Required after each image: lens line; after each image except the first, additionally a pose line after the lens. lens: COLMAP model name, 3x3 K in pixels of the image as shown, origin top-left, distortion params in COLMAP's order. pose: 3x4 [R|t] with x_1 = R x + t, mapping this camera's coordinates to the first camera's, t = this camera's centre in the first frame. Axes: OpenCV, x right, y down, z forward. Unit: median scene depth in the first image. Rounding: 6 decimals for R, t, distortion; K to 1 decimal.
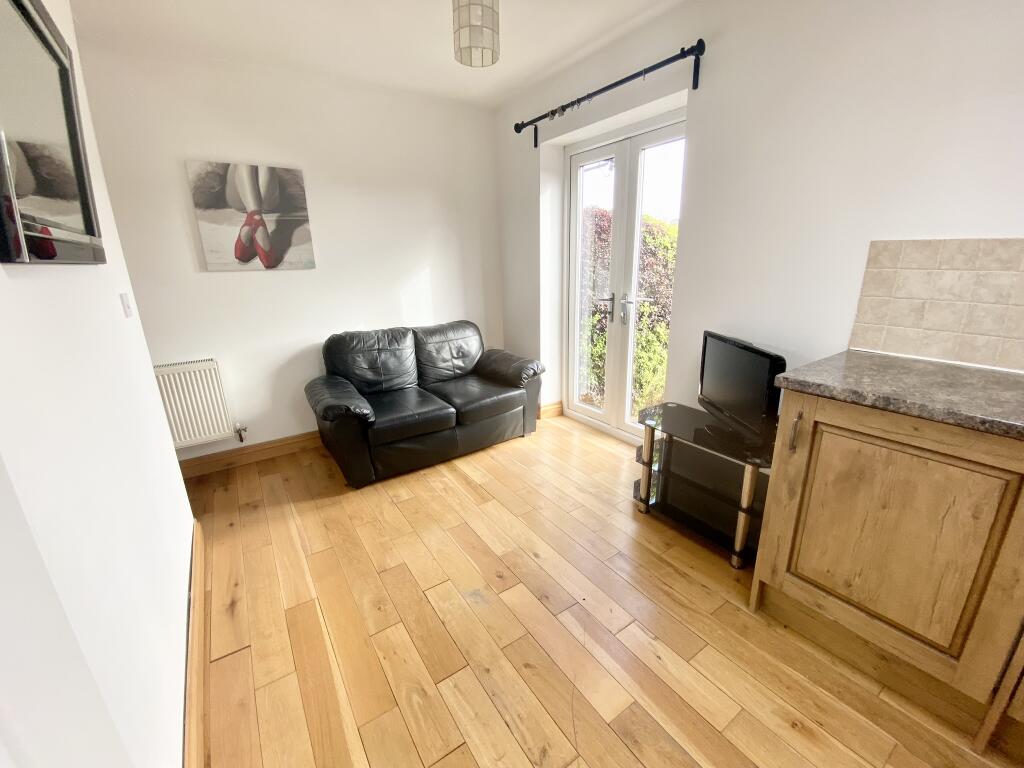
lens RADIAL K [[418.1, 0, 513.1], [0, 418.1, 383.4], [0, 0, 1]] dist [0.026559, -0.023005]
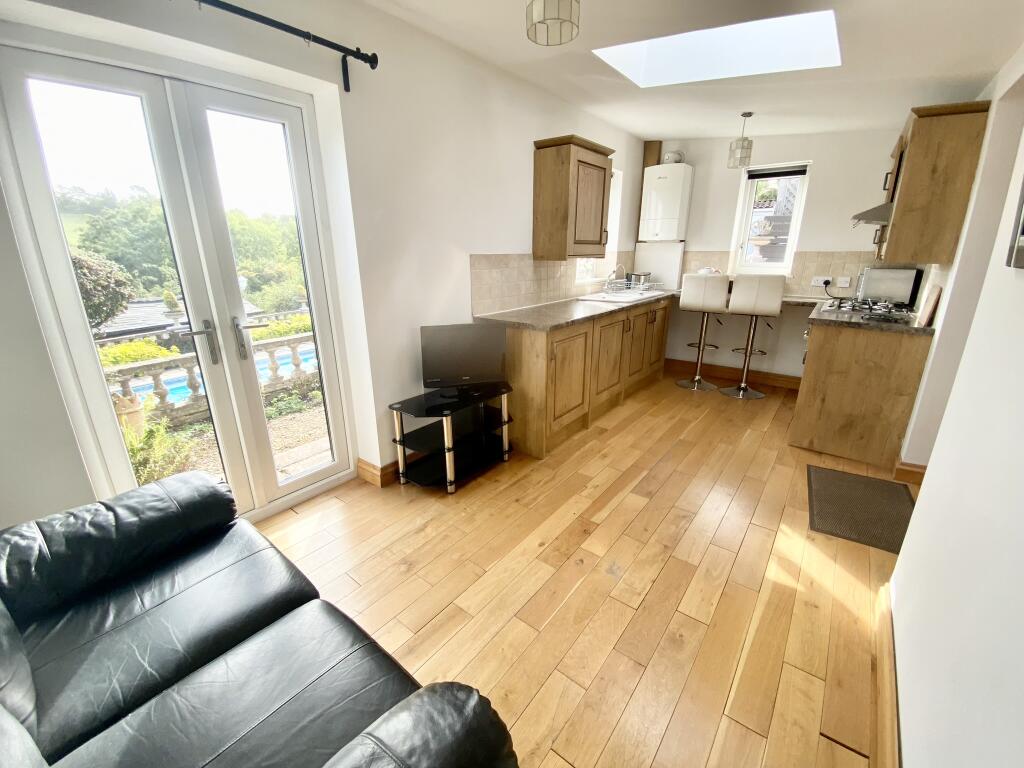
lens RADIAL K [[415.5, 0, 512.0], [0, 415.5, 384.0], [0, 0, 1]] dist [0.041590, -0.036575]
pose [[-0.306496, -0.266704, 0.913745, -0.700174], [0.278928, 0.892641, 0.354105, -0.311421], [-0.910088, 0.363401, -0.199199, 1.021220]]
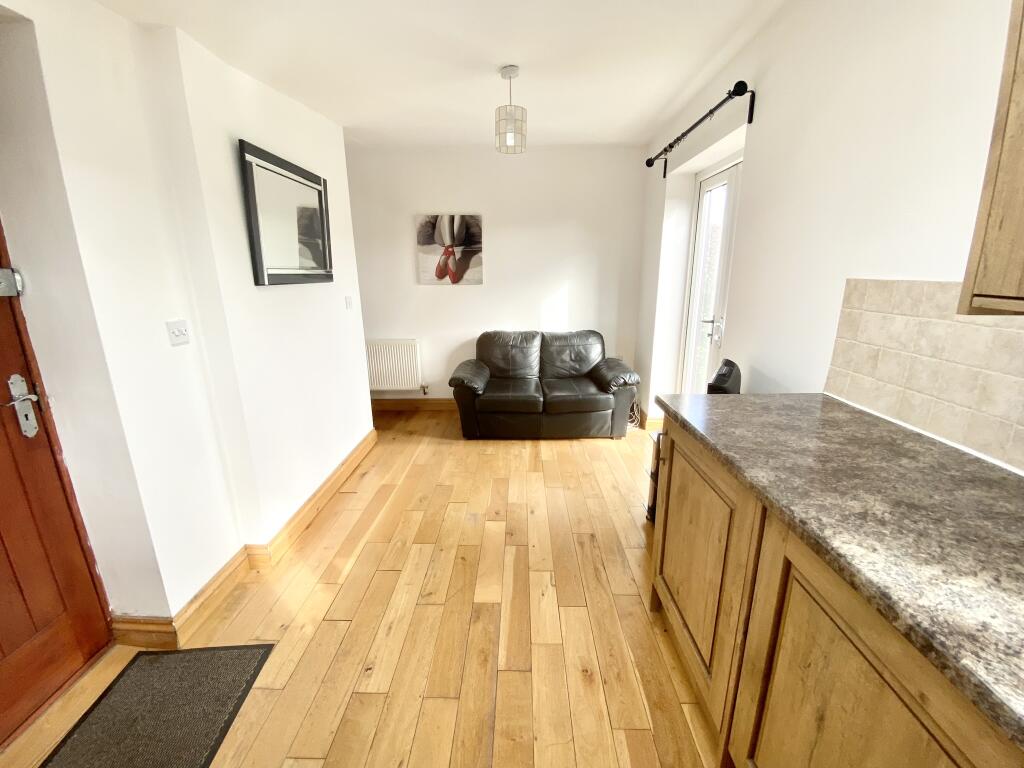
lens RADIAL K [[415.5, 0, 512.0], [0, 415.5, 384.0], [0, 0, 1]] dist [0.041590, -0.036575]
pose [[0.816776, 0.163824, -0.553207, 0.586416], [-0.173304, 0.984225, 0.035592, -0.012020], [0.550311, 0.066803, 0.832283, -0.114770]]
